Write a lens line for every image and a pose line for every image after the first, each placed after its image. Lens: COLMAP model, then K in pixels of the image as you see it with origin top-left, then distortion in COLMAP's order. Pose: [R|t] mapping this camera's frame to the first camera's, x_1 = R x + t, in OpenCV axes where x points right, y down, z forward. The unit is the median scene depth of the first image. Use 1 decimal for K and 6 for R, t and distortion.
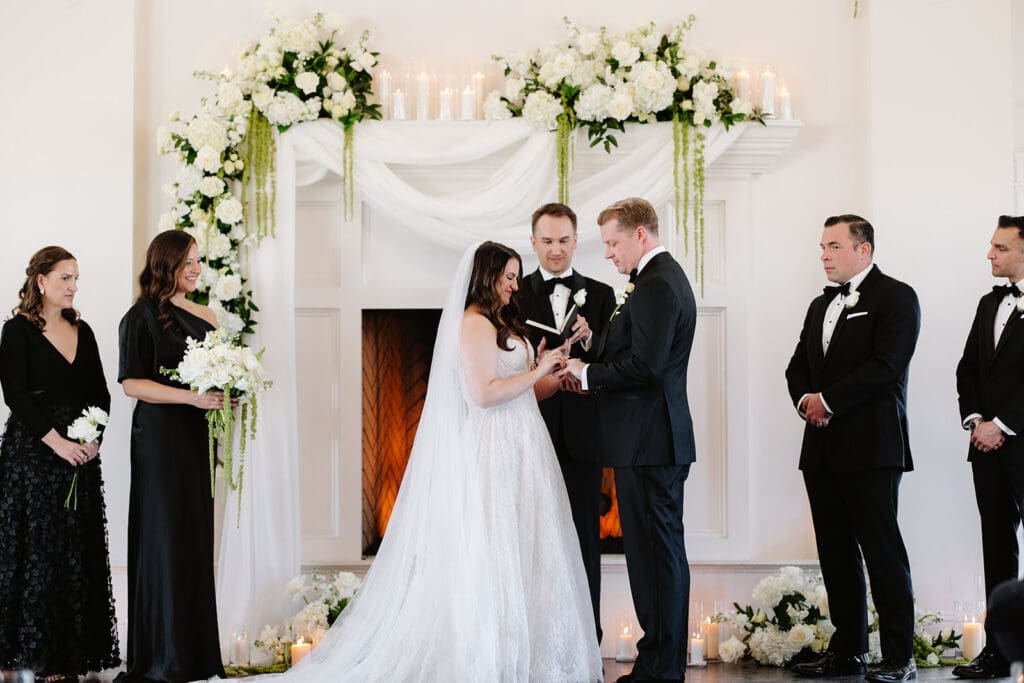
lens RADIAL K [[1757.3, 0, 512.0], [0, 1757.3, 341.5], [0, 0, 1]] dist [-0.100386, -0.093799]
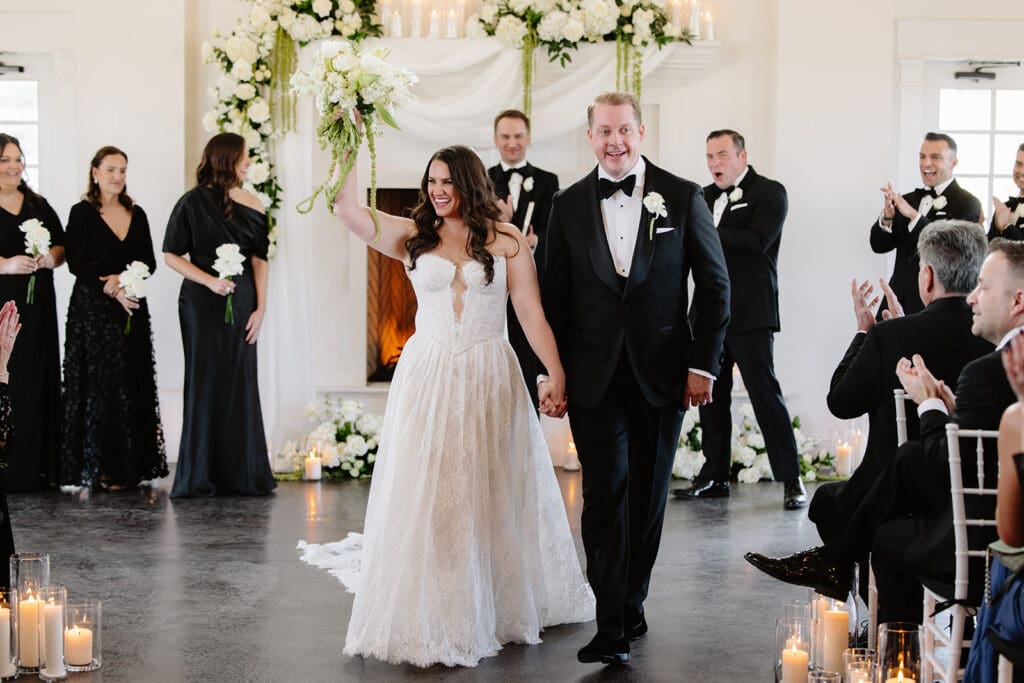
lens RADIAL K [[1757.3, 0, 512.0], [0, 1757.3, 341.5], [0, 0, 1]] dist [-0.100386, -0.093799]
pose [[0.999659, 0.012893, -0.022700, 0.048596], [-0.011008, 0.996629, 0.081297, -0.014163], [0.023672, -0.081019, 0.996431, -0.250628]]
